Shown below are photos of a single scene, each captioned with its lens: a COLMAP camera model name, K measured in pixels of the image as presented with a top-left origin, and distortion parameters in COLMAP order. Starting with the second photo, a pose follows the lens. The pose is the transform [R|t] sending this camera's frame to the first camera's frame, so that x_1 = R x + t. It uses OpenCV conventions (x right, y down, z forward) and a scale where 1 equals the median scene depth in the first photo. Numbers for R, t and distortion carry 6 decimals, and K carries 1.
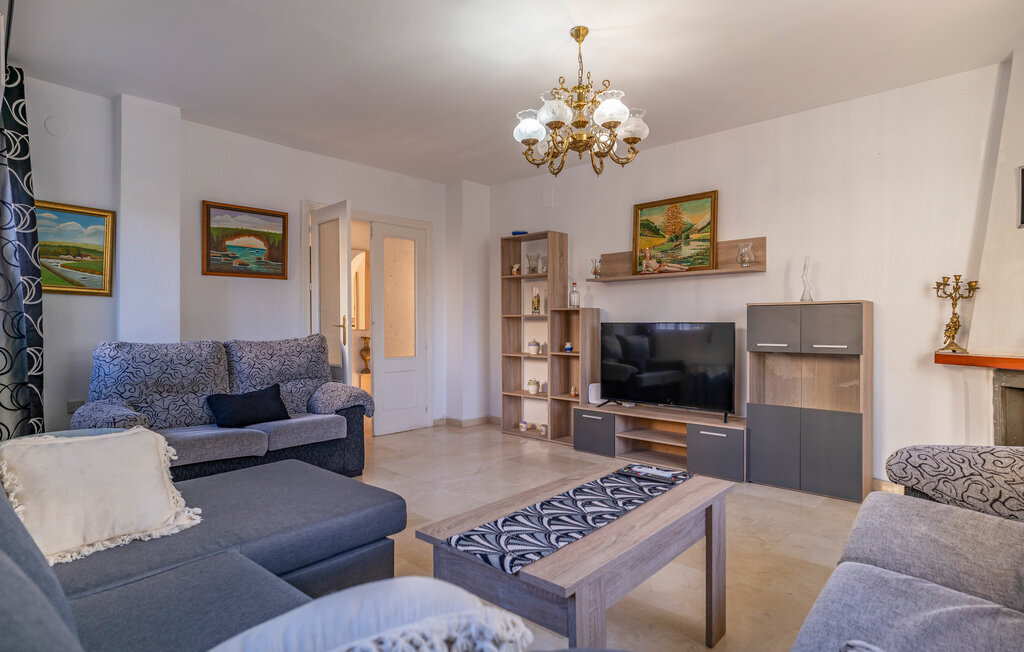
lens RADIAL K [[533.4, 0, 512.0], [0, 533.4, 326.0], [0, 0, 1]] dist [-0.001663, -0.000165]
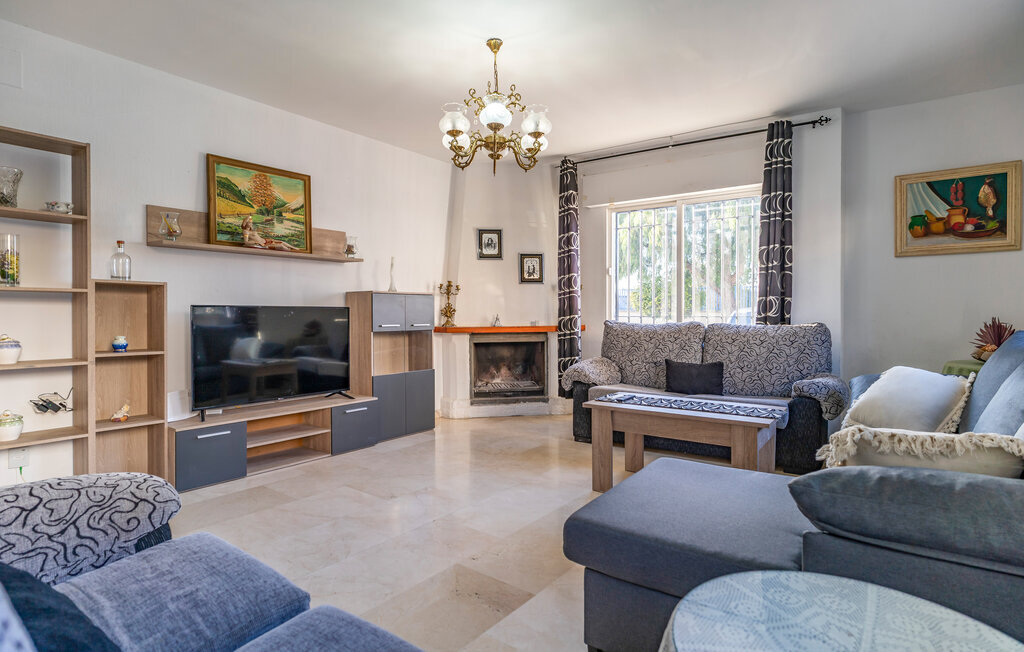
lens RADIAL K [[535.6, 0, 512.5], [0, 535.6, 307.5], [0, 0, 1]] dist [-0.005574, -0.000856]
pose [[-0.103614, 0.010687, 0.994560, -0.646335], [0.004328, 0.999938, -0.010294, 0.006511], [-0.994608, 0.003238, -0.103654, 0.710490]]
